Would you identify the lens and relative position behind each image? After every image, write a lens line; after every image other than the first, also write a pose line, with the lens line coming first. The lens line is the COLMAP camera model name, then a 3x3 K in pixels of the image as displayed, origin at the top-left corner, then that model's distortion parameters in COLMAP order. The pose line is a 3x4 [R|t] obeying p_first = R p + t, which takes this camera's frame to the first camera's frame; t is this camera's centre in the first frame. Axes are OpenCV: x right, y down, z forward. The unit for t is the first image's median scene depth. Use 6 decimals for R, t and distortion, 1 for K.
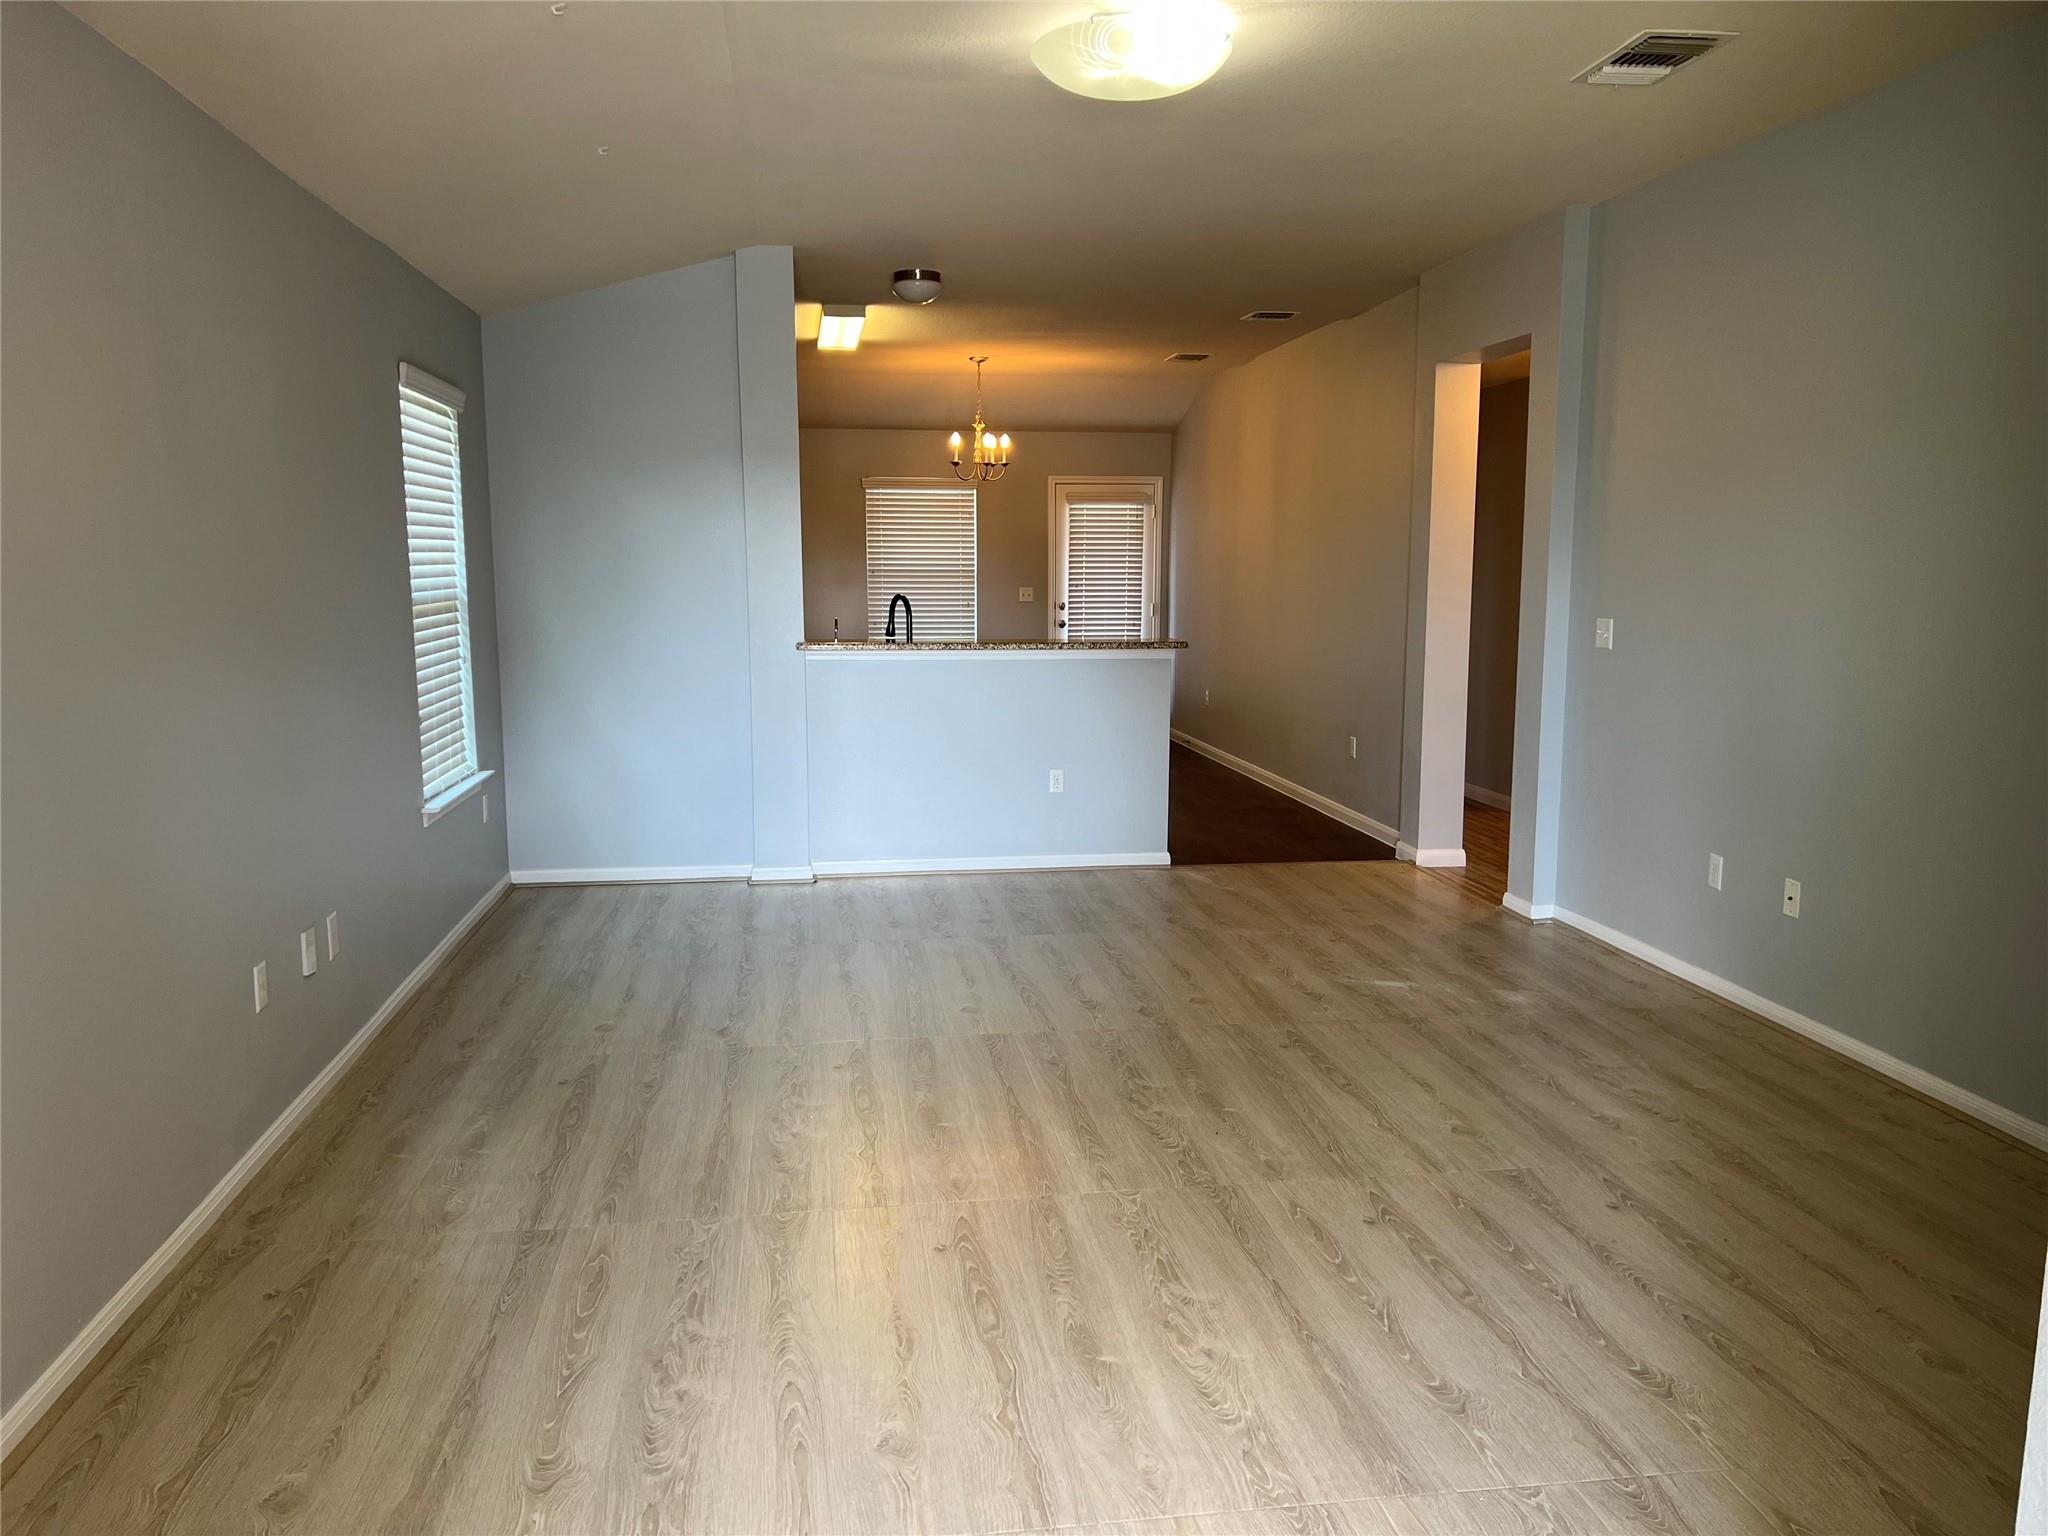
lens RADIAL K [[1555.6, 0, 1024.4], [0, 1555.6, 771.5], [0, 0, 1]] dist [0.056255, -0.069543]
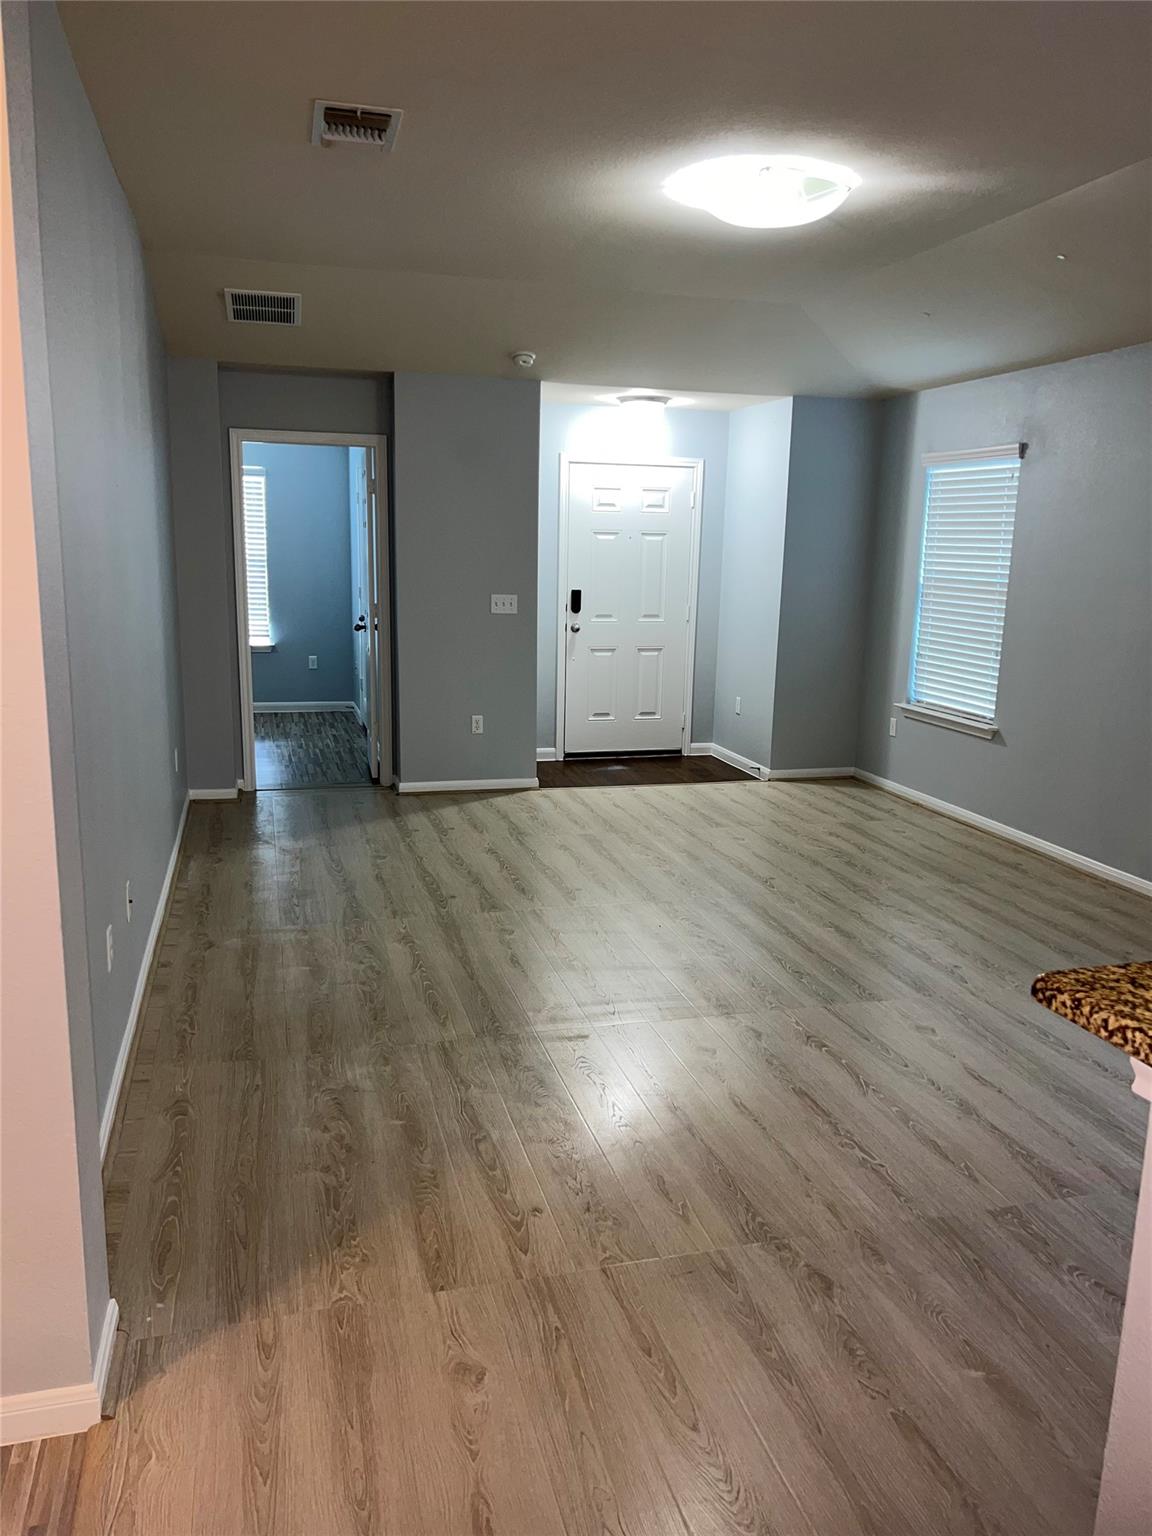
lens RADIAL K [[1166.7, 0, 570.3], [0, 1166.7, 771.0], [0, 0, 1]] dist [0.056255, -0.069543]
pose [[-0.992942, 0.004230, -0.118525, 0.338129], [-0.034671, 0.945355, 0.324195, -0.290304], [0.113419, 0.326017, -0.938536, 1.957154]]
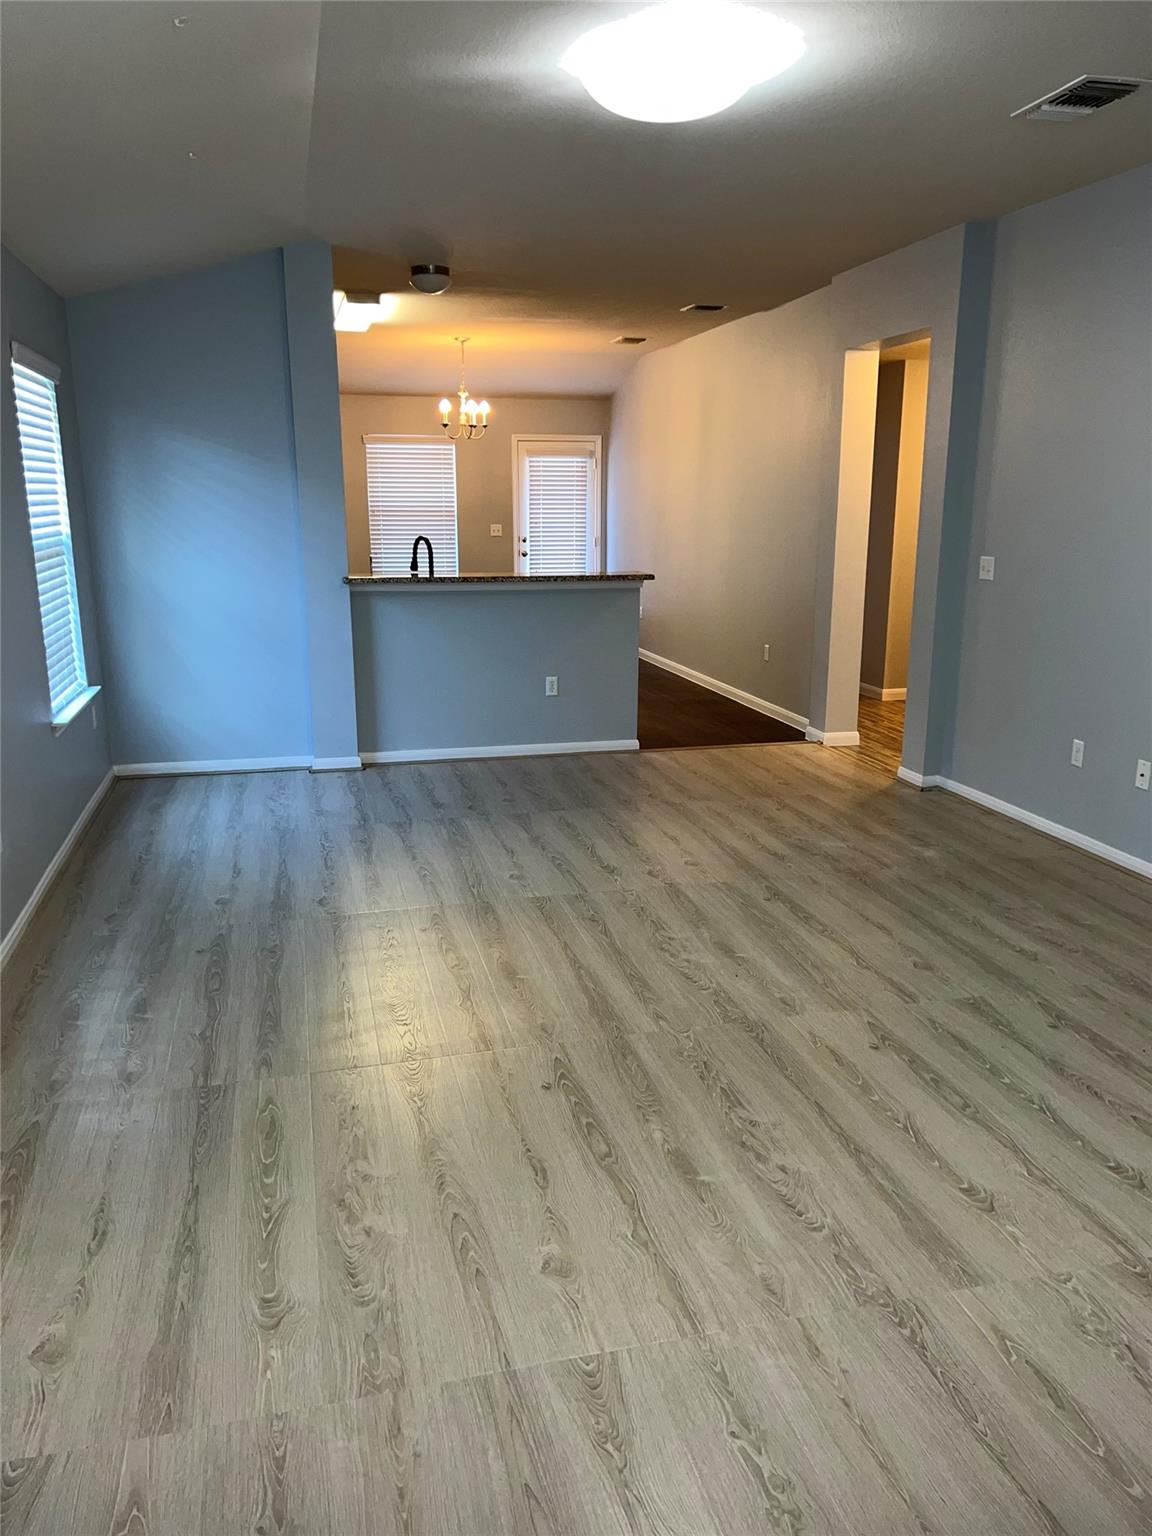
lens RADIAL K [[1166.7, 0, 573.2], [0, 1166.7, 774.0], [0, 0, 1]] dist [0.056255, -0.069543]
pose [[0.995352, -0.023119, 0.093490, -0.090173], [0.013784, 0.994963, 0.099289, -0.027812], [-0.095315, -0.097539, 0.990657, 0.077216]]
